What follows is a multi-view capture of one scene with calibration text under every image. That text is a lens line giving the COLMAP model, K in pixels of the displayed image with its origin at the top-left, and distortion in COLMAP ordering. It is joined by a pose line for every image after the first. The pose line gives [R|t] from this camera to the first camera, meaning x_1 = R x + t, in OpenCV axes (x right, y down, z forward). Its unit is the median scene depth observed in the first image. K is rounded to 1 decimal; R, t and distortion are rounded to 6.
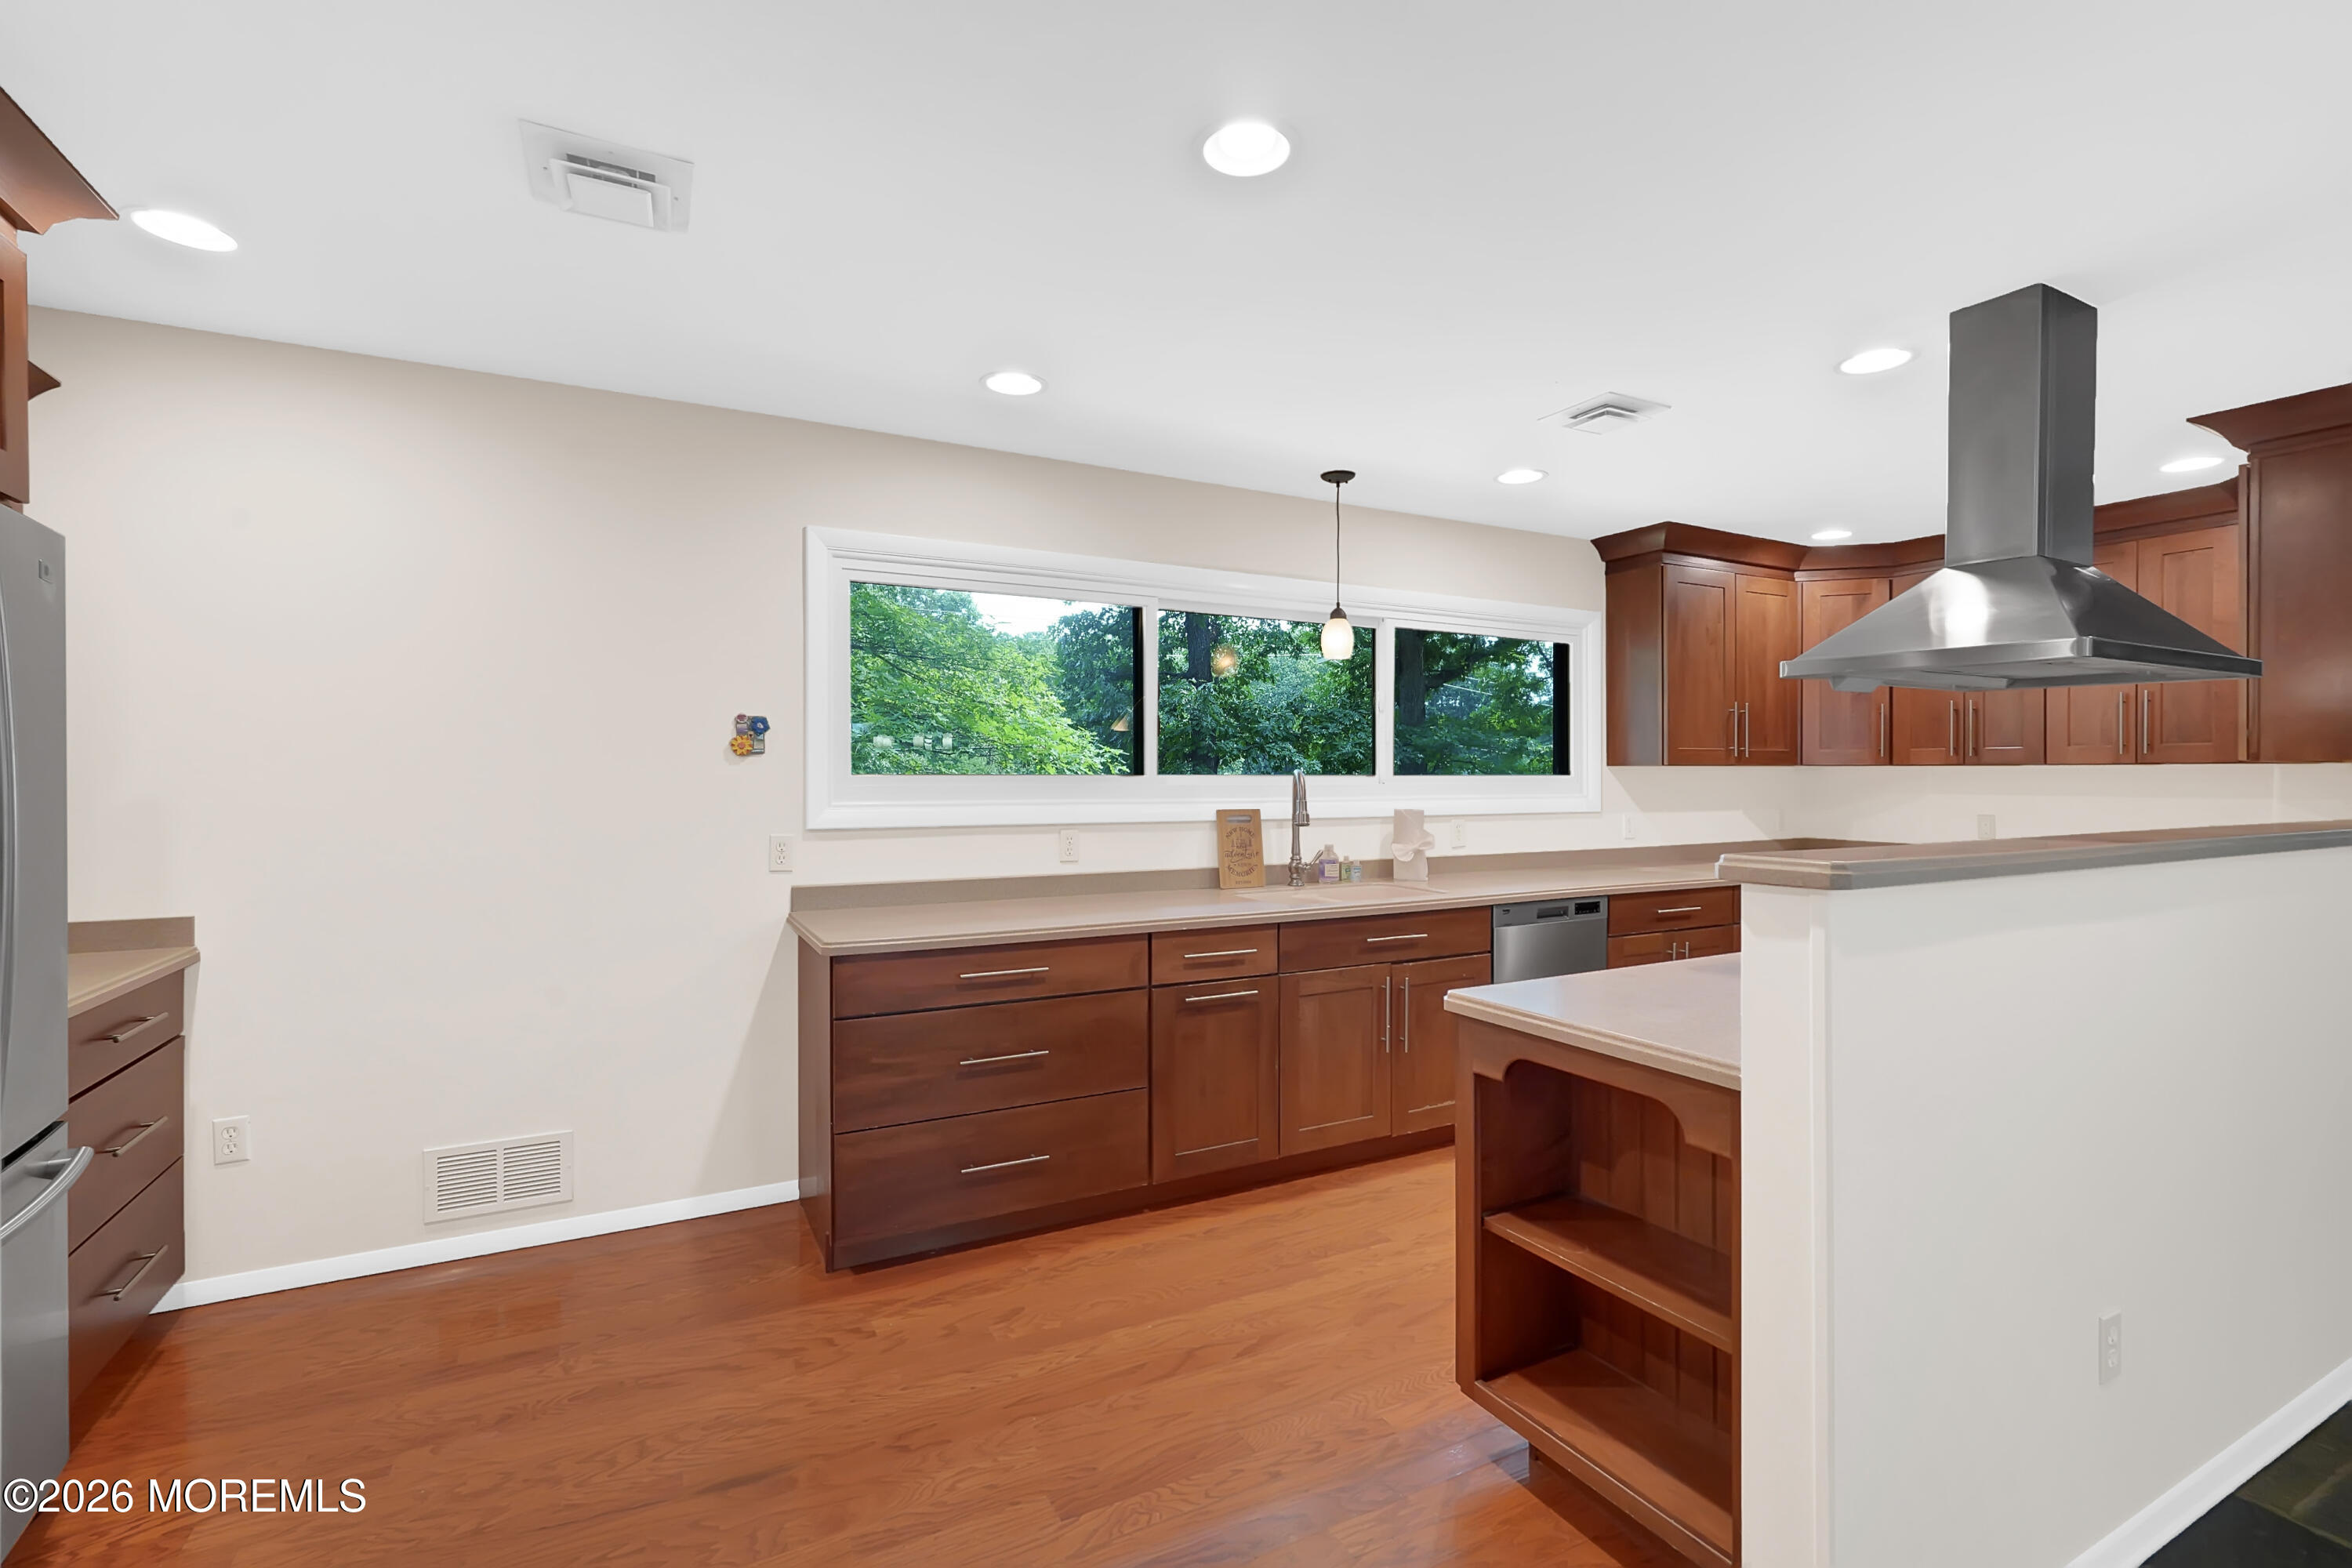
lens RADIAL K [[1047.8, 0, 1176.0], [0, 1047.8, 784.0], [0, 0, 1]] dist [0.015126, 0.000066]
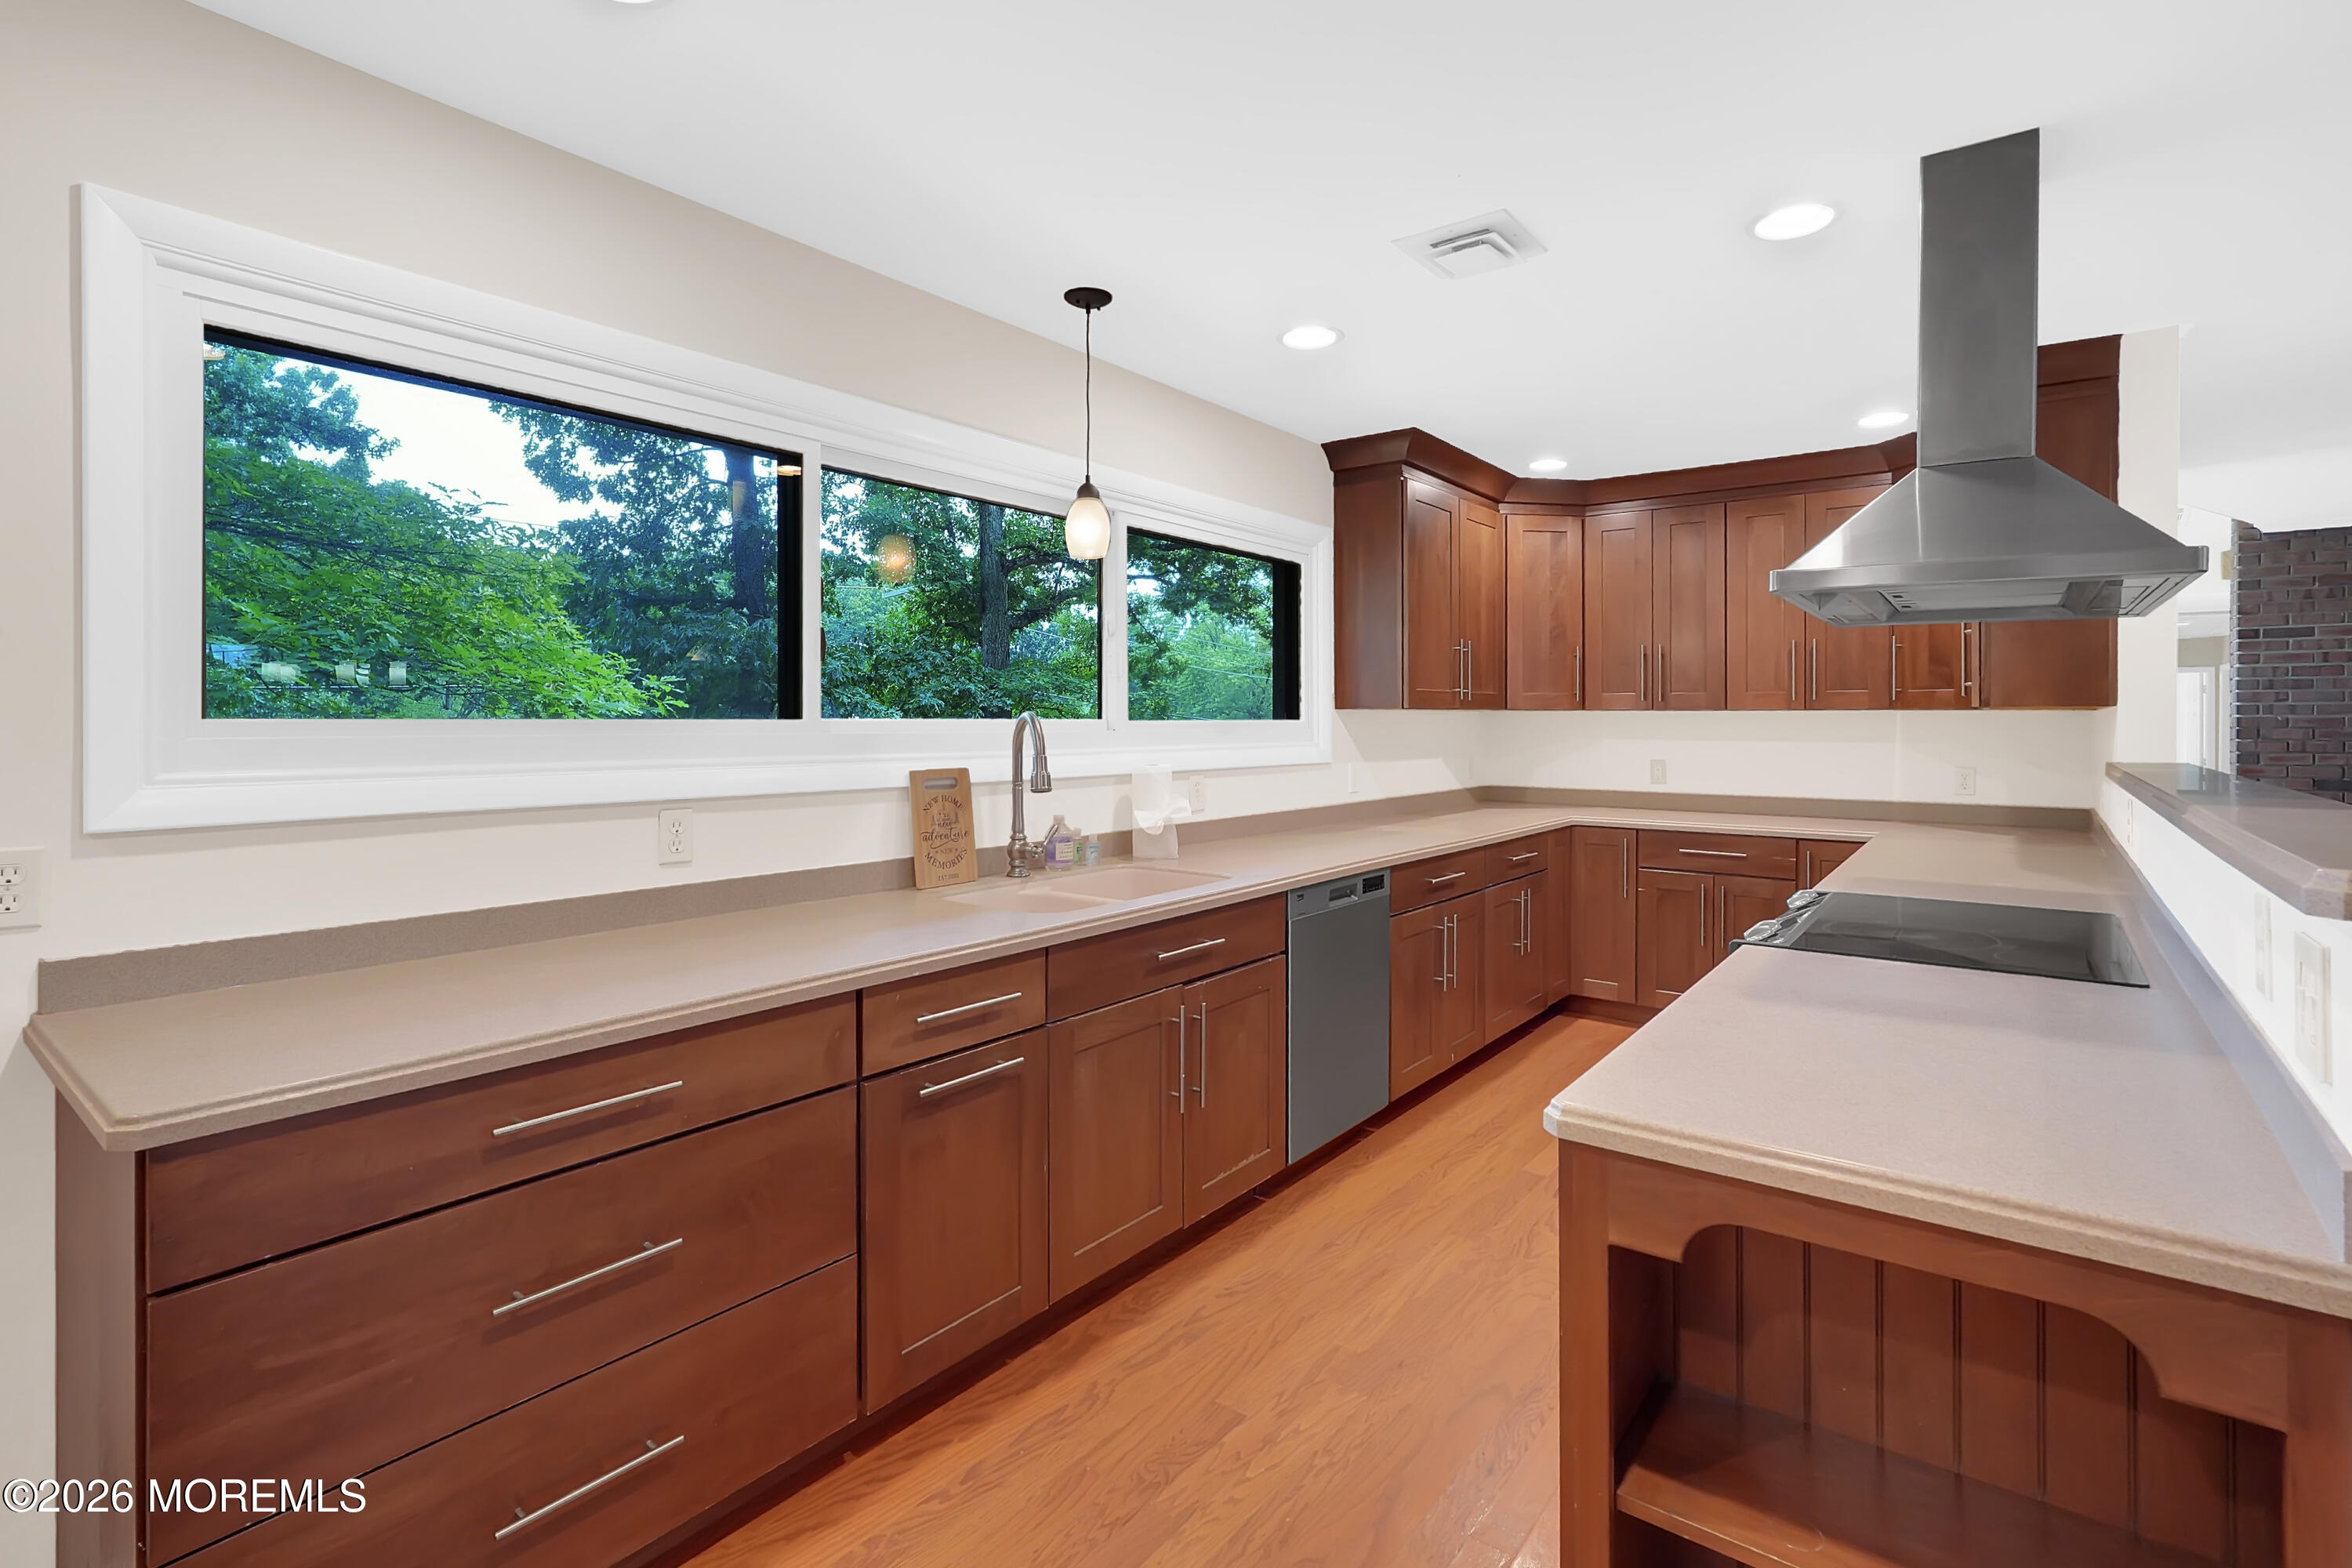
lens RADIAL K [[1092.9, 0, 1178.0], [0, 1092.9, 734.2], [0, 0, 1]] dist [0.004451, 0.000081]
pose [[0.915250, -0.005007, 0.402856, -0.084358], [0.004324, 0.999987, 0.002606, 0.000176], [-0.402864, -0.000643, 0.915260, 0.292714]]
